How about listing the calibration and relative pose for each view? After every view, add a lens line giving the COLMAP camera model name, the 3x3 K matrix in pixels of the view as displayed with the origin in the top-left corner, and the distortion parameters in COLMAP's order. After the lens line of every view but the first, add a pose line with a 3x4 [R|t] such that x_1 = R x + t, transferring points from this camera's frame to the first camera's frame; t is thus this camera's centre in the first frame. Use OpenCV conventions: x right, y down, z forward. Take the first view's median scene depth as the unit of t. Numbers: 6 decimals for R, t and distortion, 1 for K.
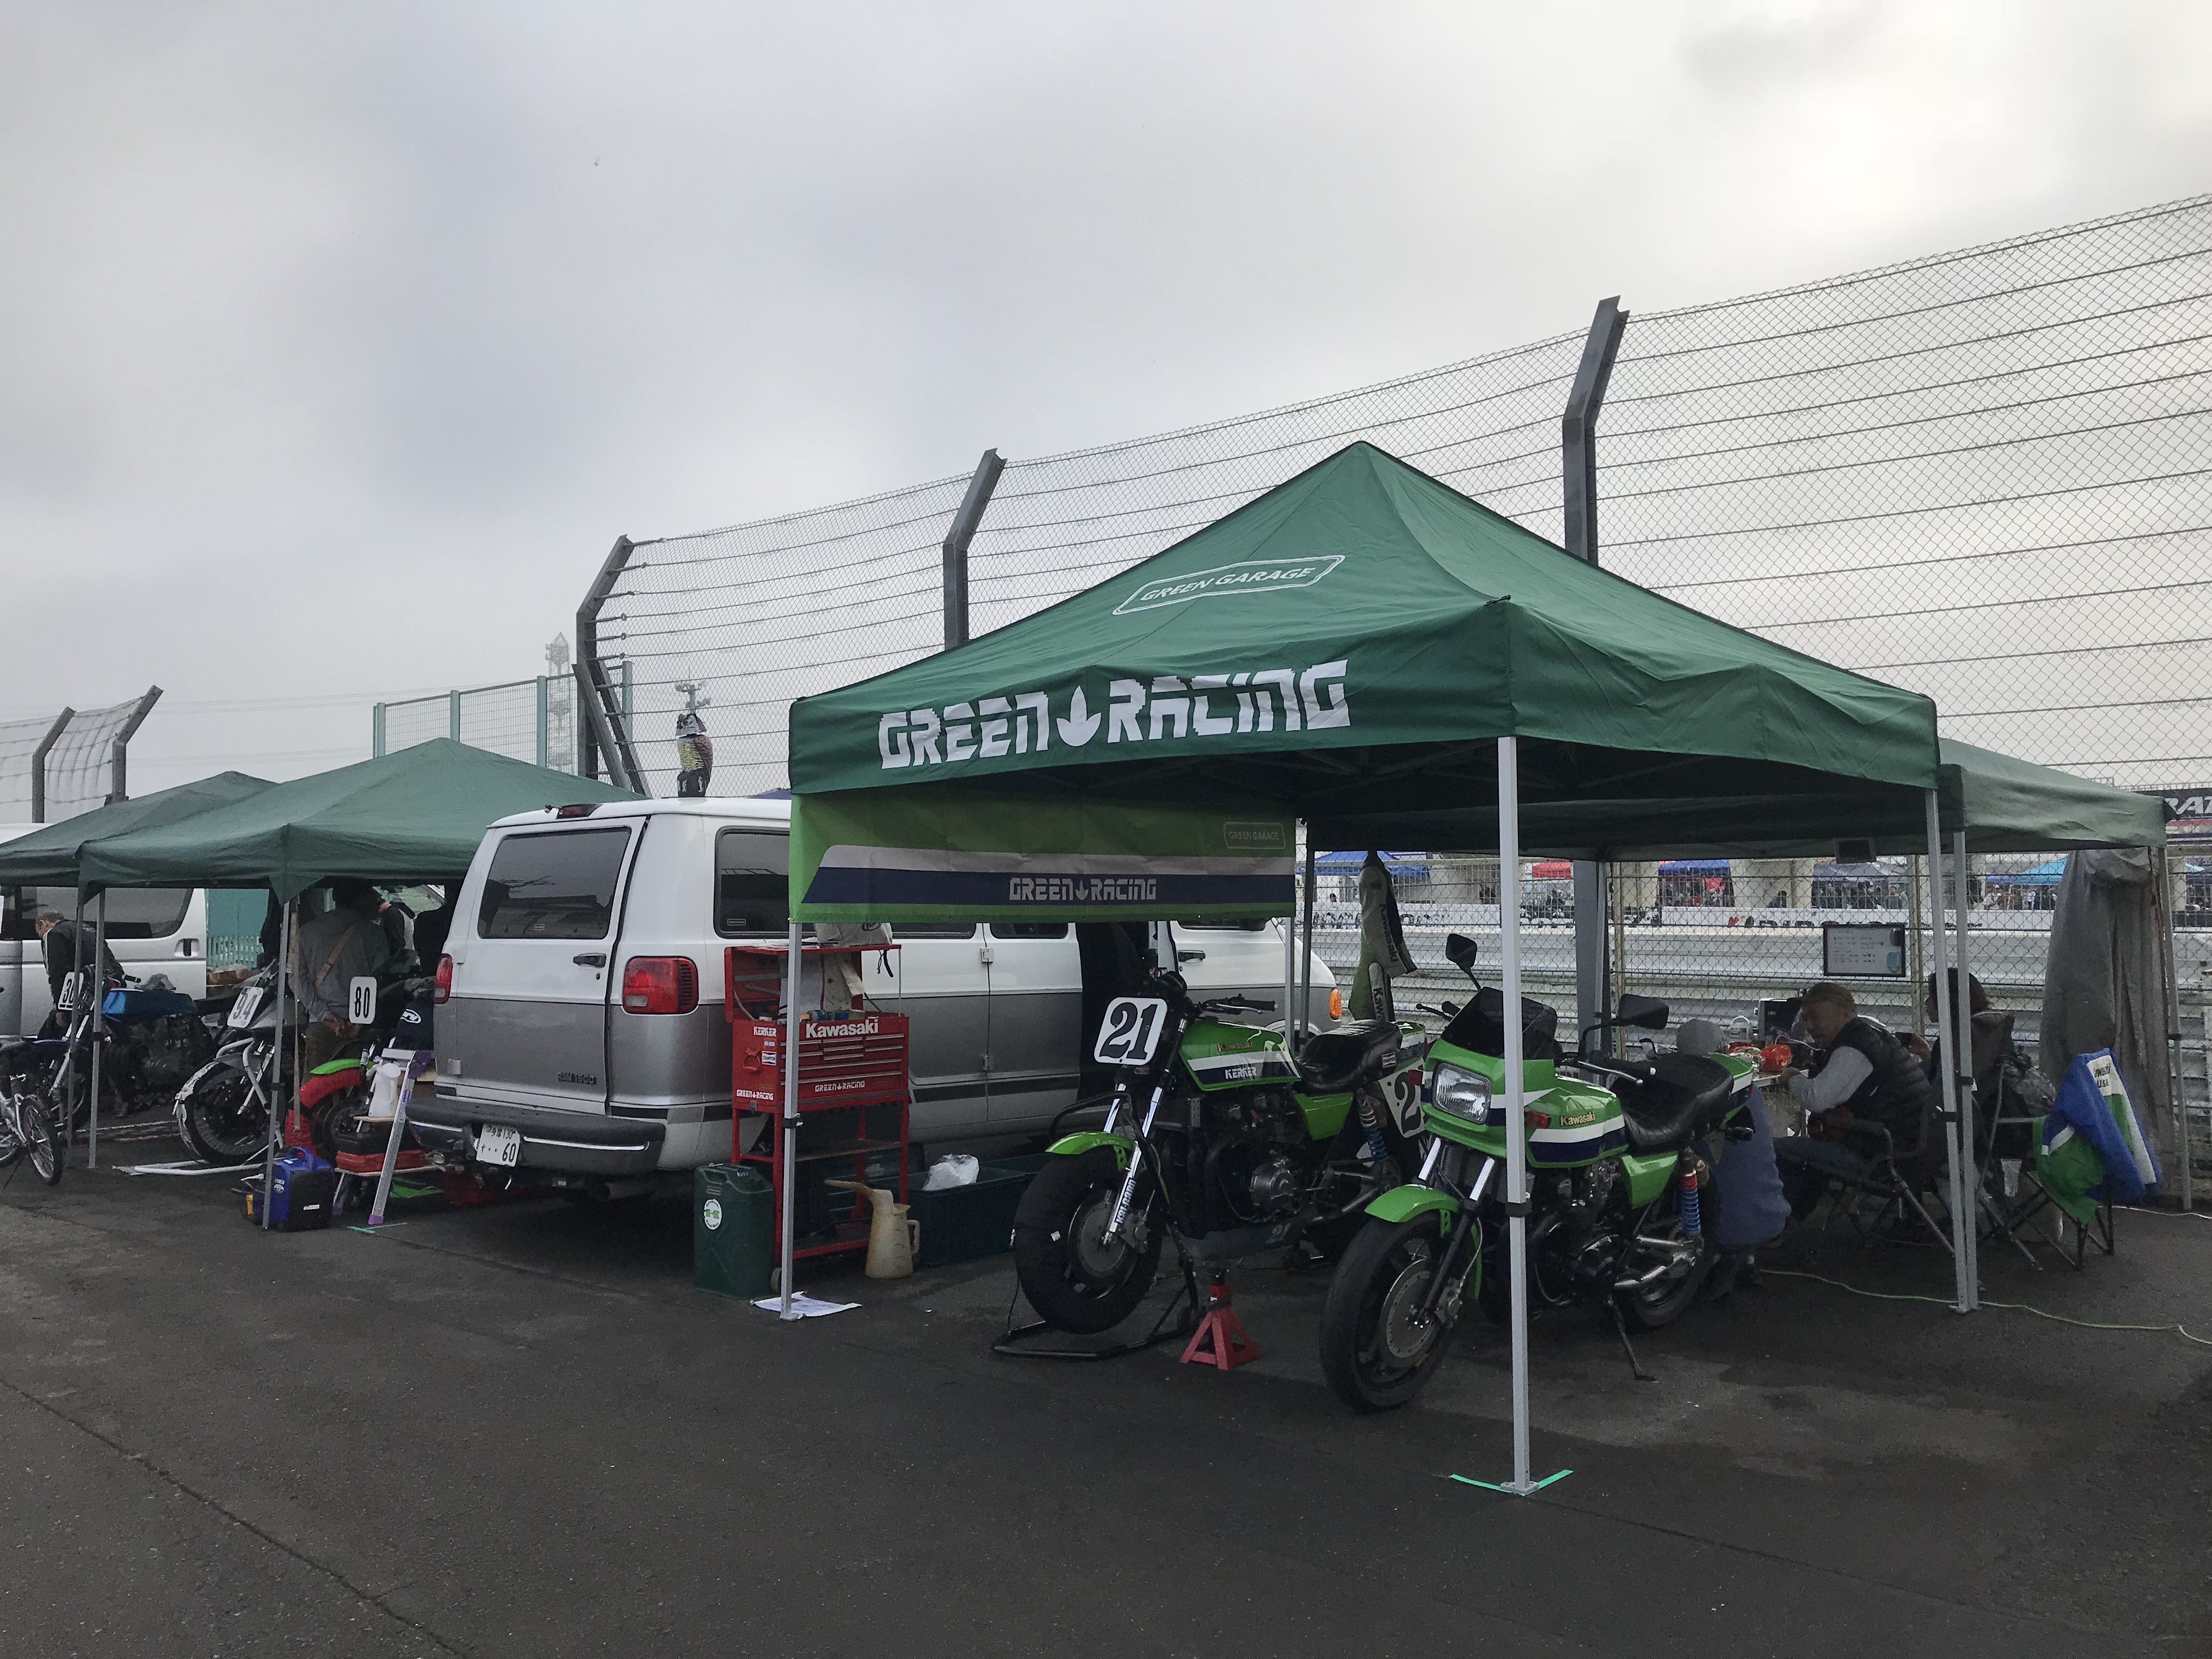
lens RADIAL K [[1812.1, 0, 1106.0], [0, 1812.1, 829.5], [0, 0, 1]] dist [0.004370, -0.008879]
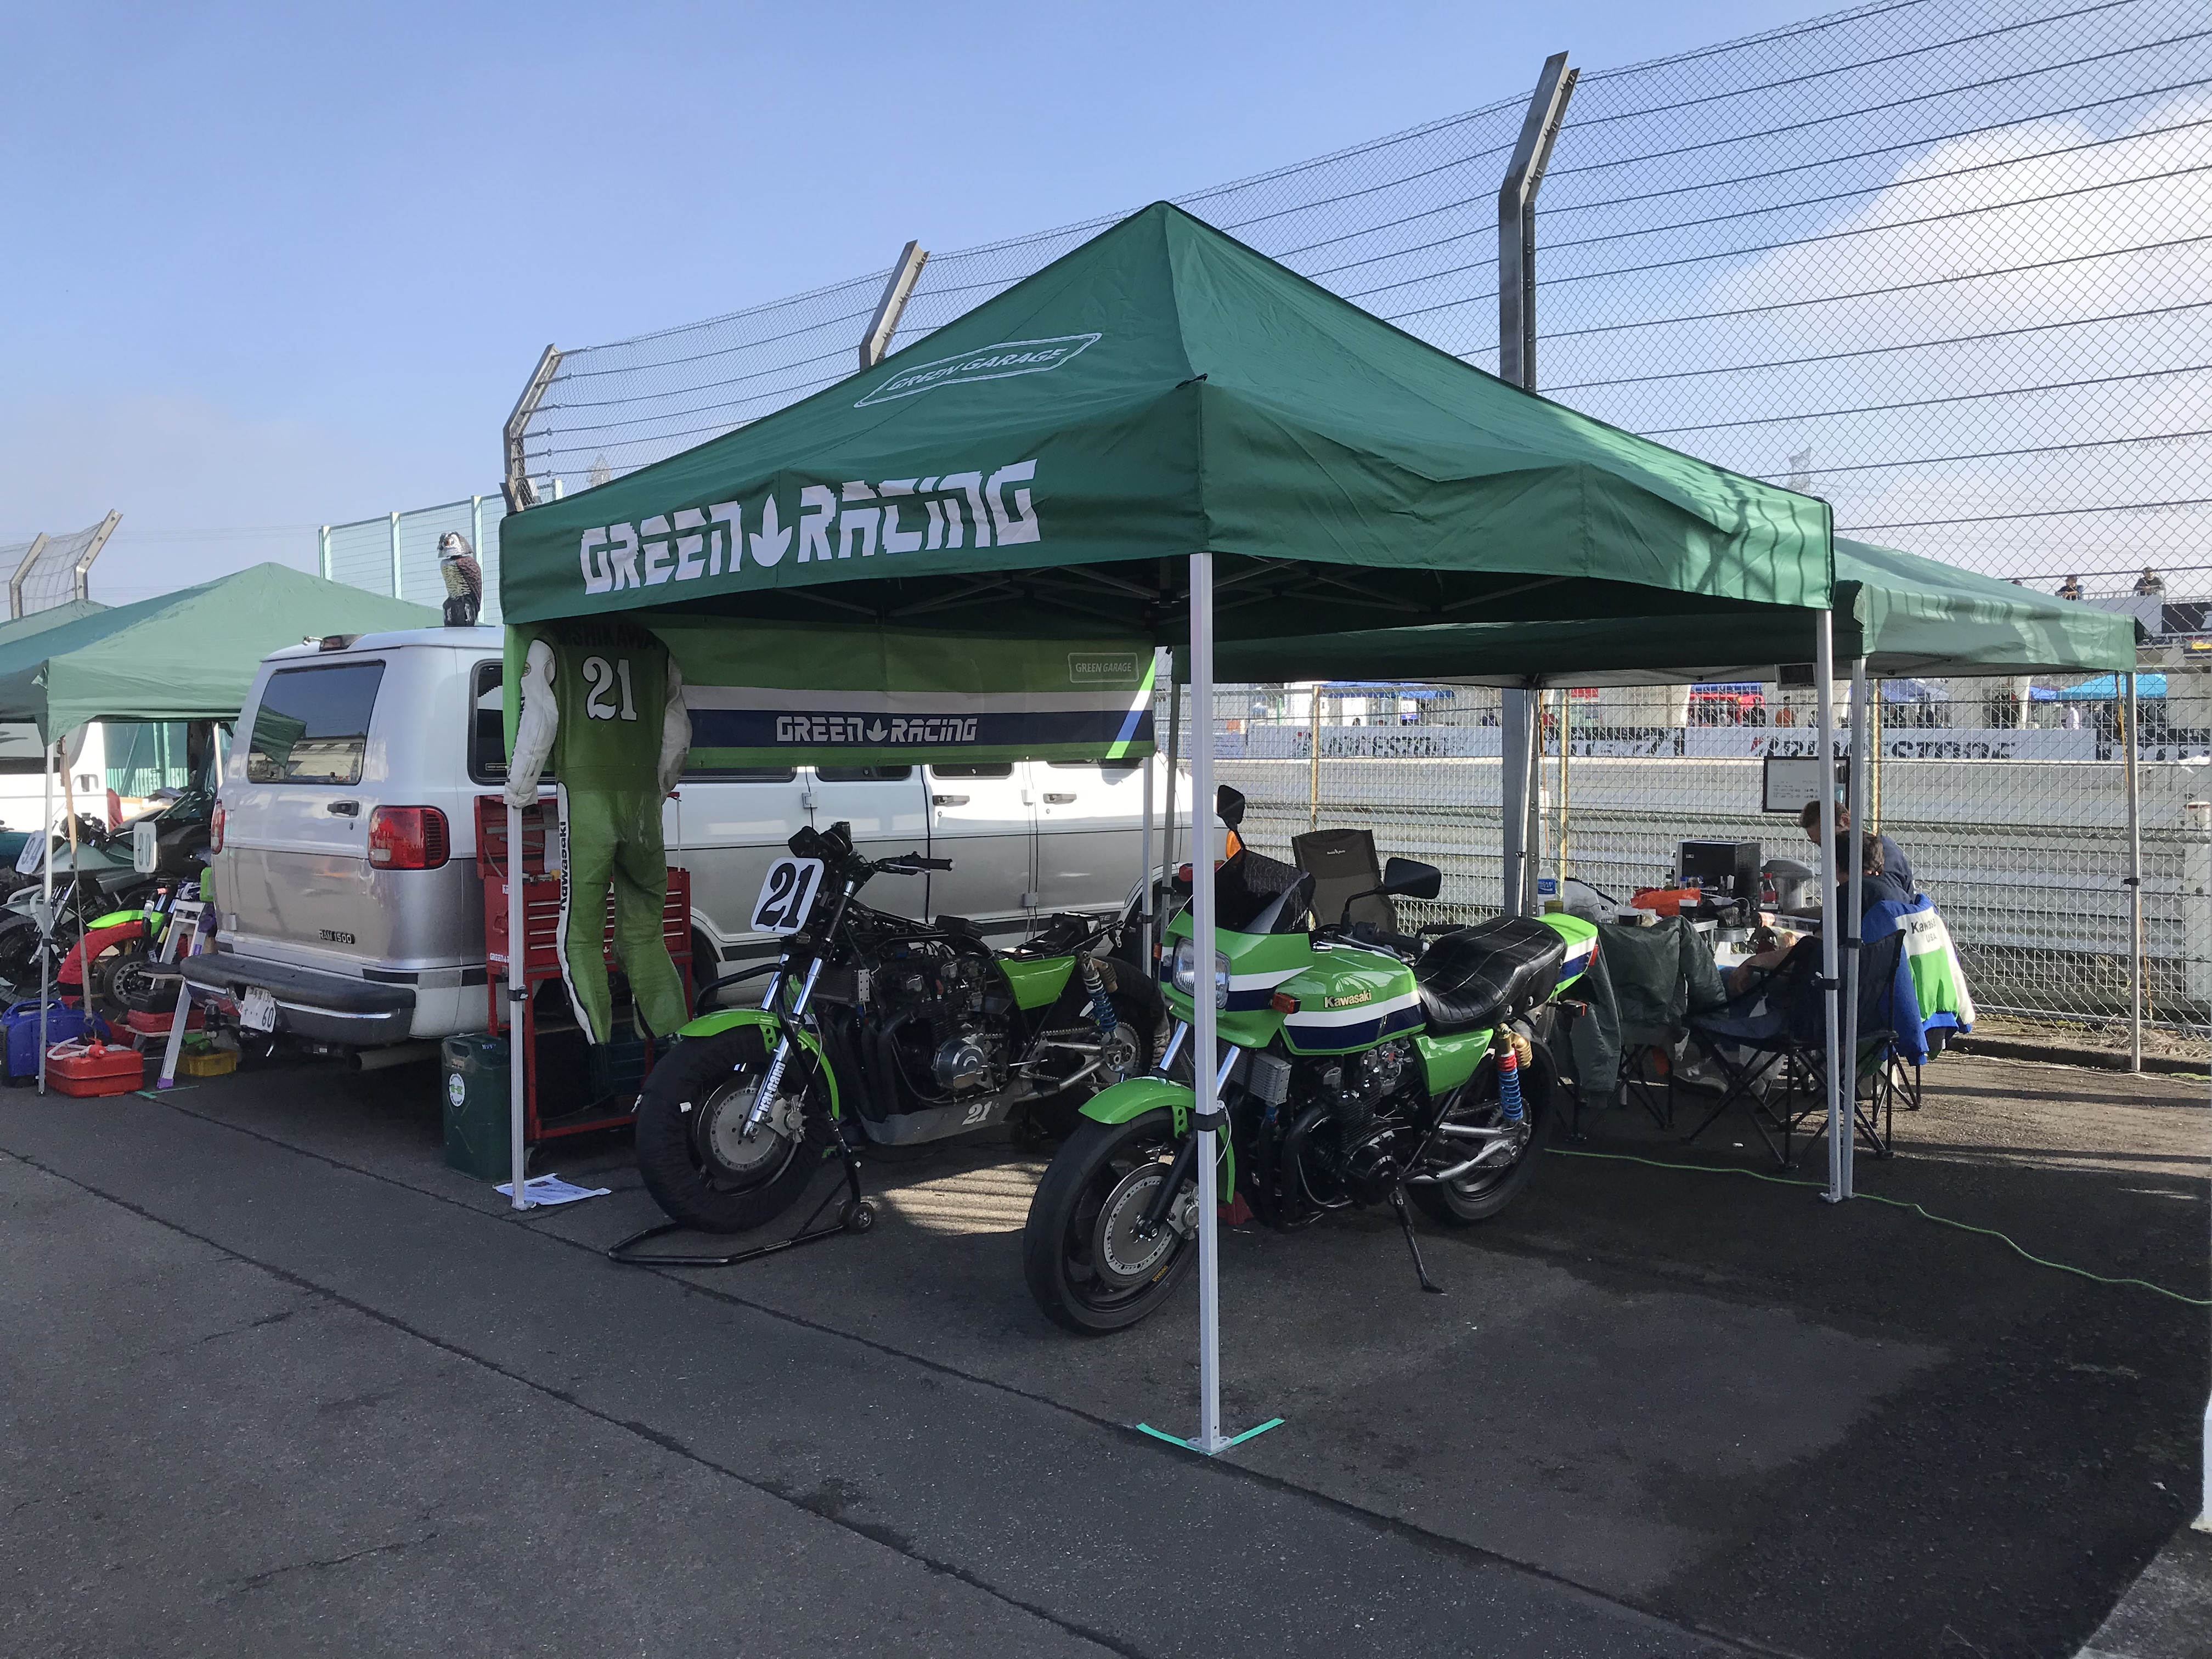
lens RADIAL K [[1800.7, 0, 1106.0], [0, 1800.7, 829.5], [0, 0, 1]] dist [0.063917, -0.090109]
pose [[0.999734, -0.003751, -0.022758, 0.143884], [0.005971, 0.995144, 0.098247, -0.005016], [0.022279, -0.098357, 0.994902, 0.132323]]
